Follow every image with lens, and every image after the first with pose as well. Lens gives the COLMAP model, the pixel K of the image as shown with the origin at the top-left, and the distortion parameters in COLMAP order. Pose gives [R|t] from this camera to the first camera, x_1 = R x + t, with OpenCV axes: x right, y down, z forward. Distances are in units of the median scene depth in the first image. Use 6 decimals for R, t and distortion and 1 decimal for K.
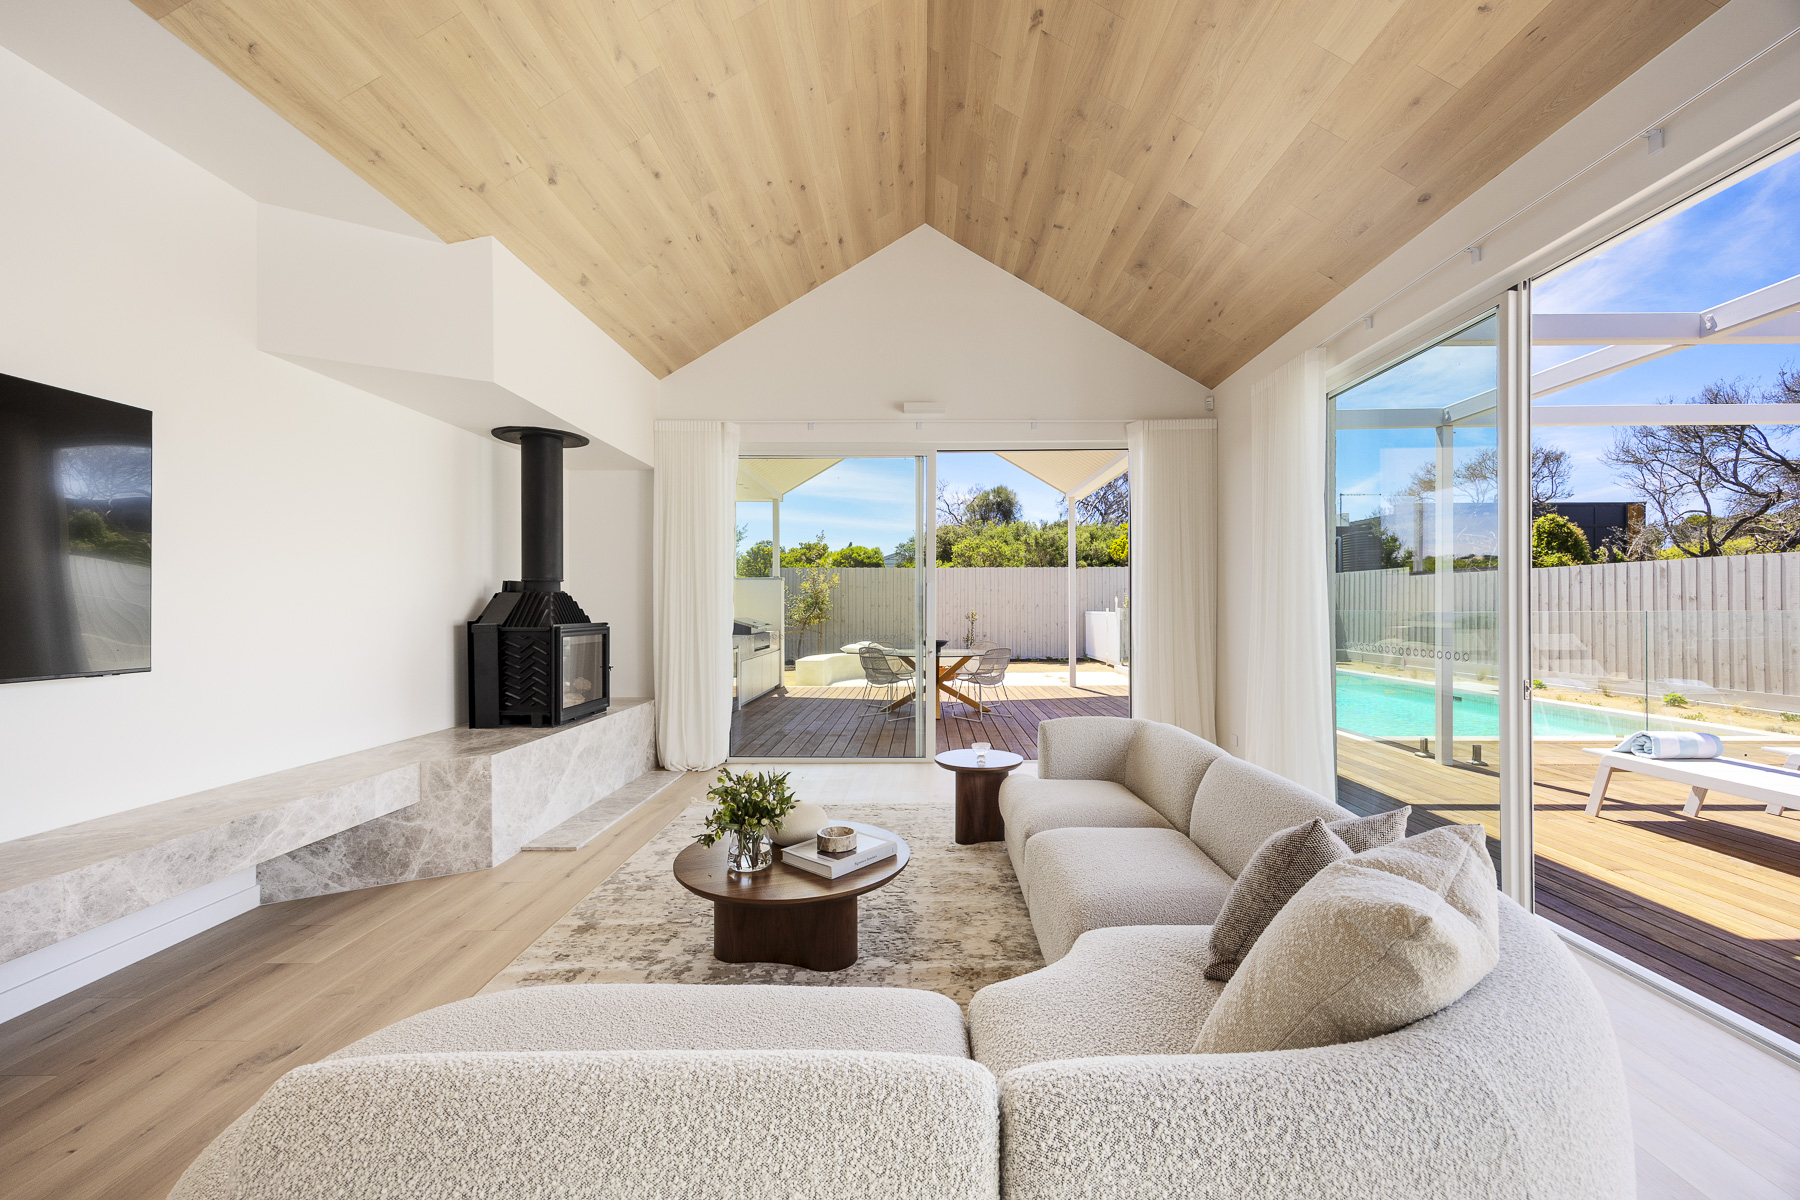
lens RADIAL K [[774.9, 0, 915.3], [0, 774.9, 602.9], [0, 0, 1]] dist [0.004231, 0.000122]
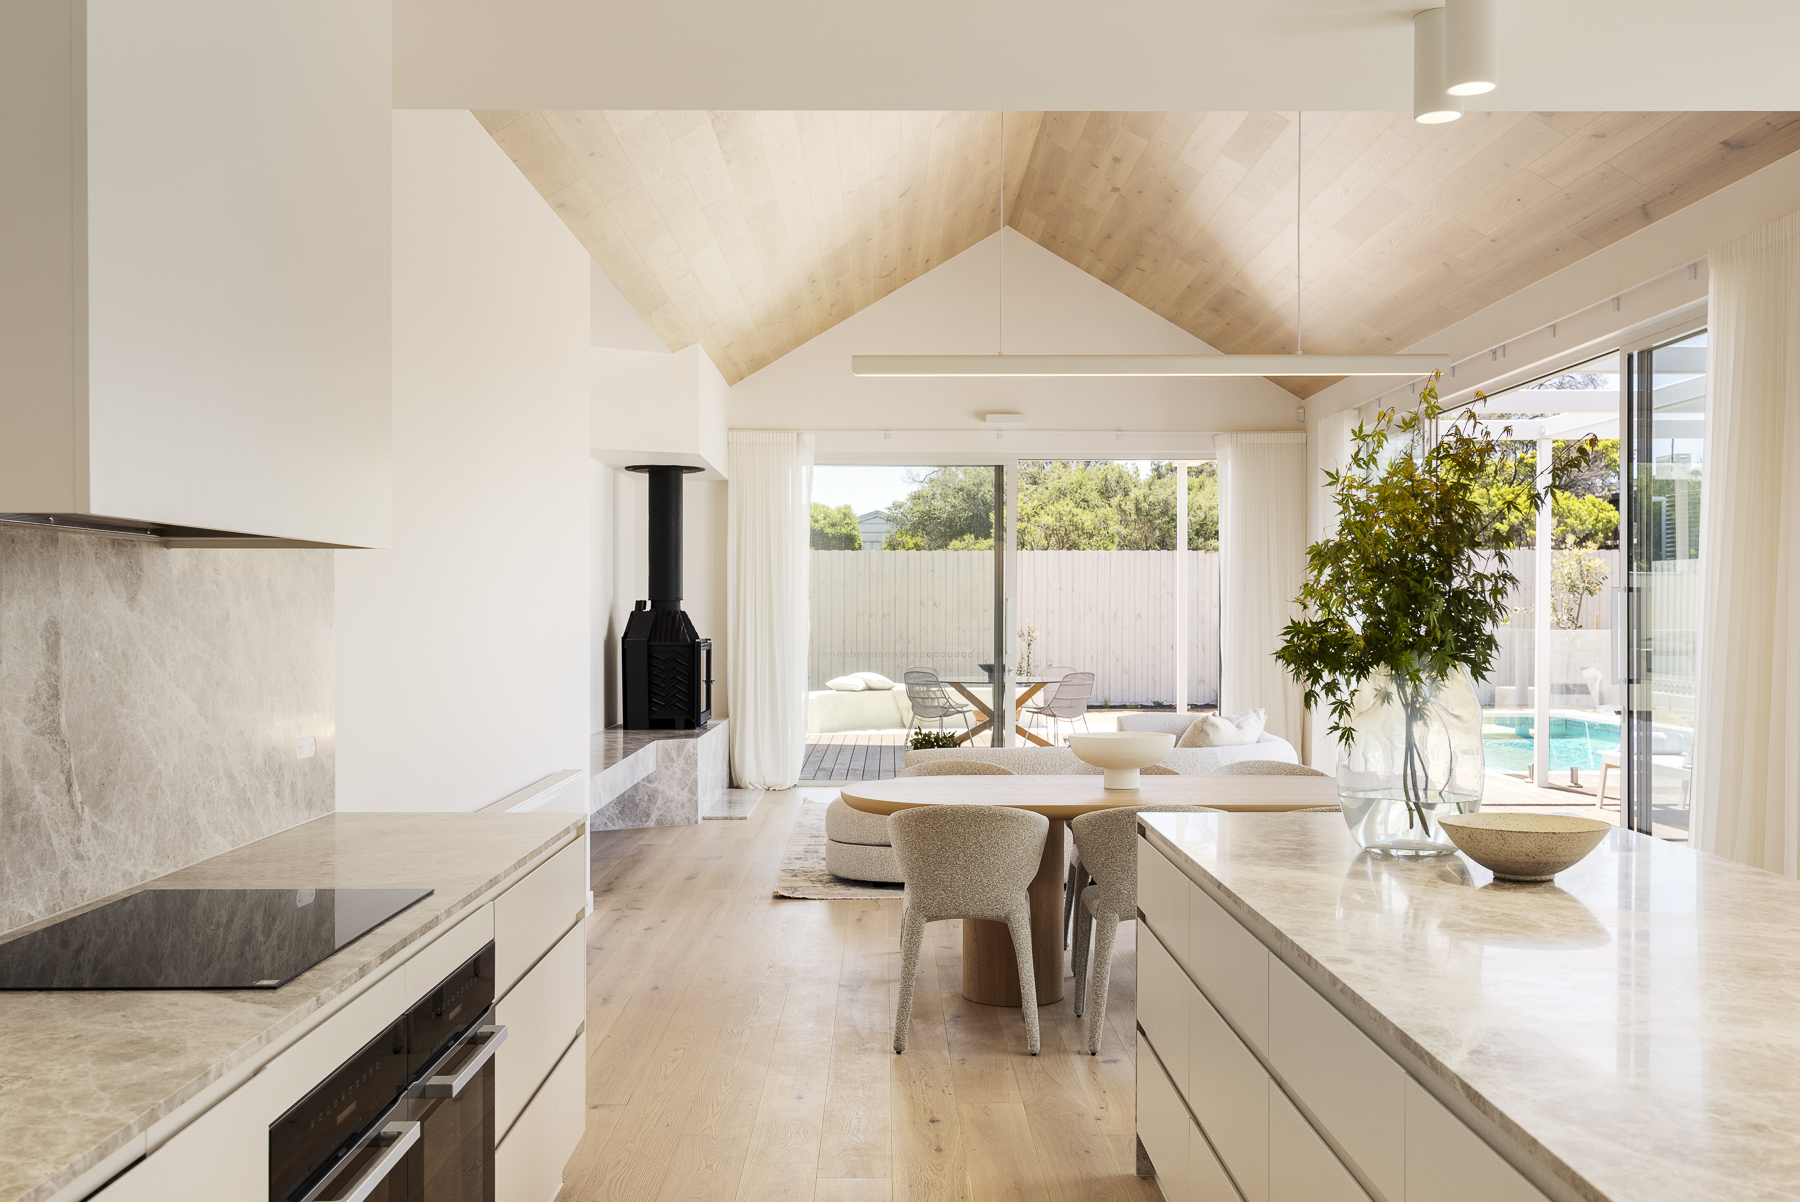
lens RADIAL K [[1691.0, 0, 895.8], [0, 1691.0, 619.7], [0, 0, 1]] dist [0.015173, 0.000000]
pose [[0.999973, 0.003582, 0.006442, -0.139923], [-0.003643, 0.999948, 0.009542, -0.019623], [-0.006408, -0.009565, 0.999934, -1.123913]]
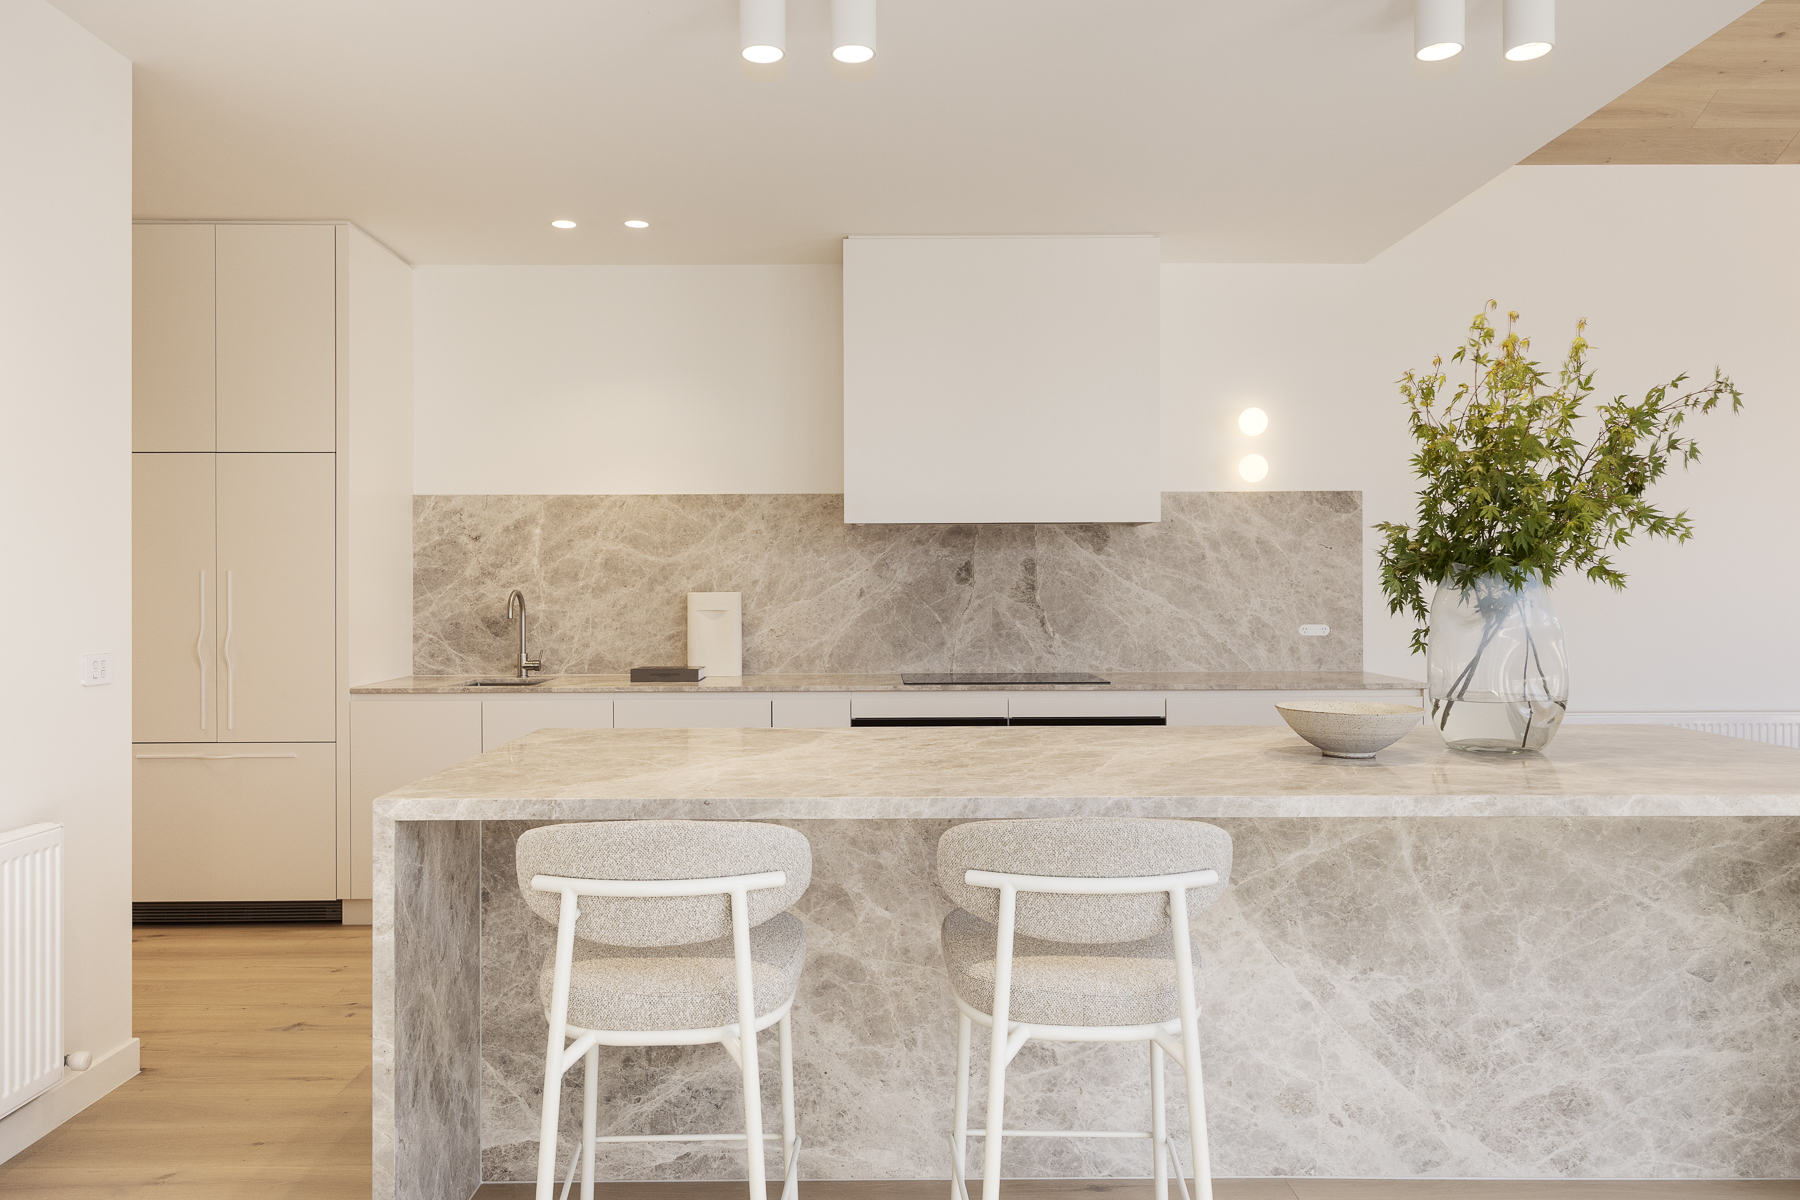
lens RADIAL K [[1260.8, 0, 895.9], [0, 1260.8, 587.1], [0, 0, 1]] dist [0.009578, -0.001703]
pose [[0.039256, 0.003607, -0.999223, 0.439036], [0.008415, 0.999957, 0.003940, -0.001072], [0.999194, -0.008563, 0.039224, -0.829892]]
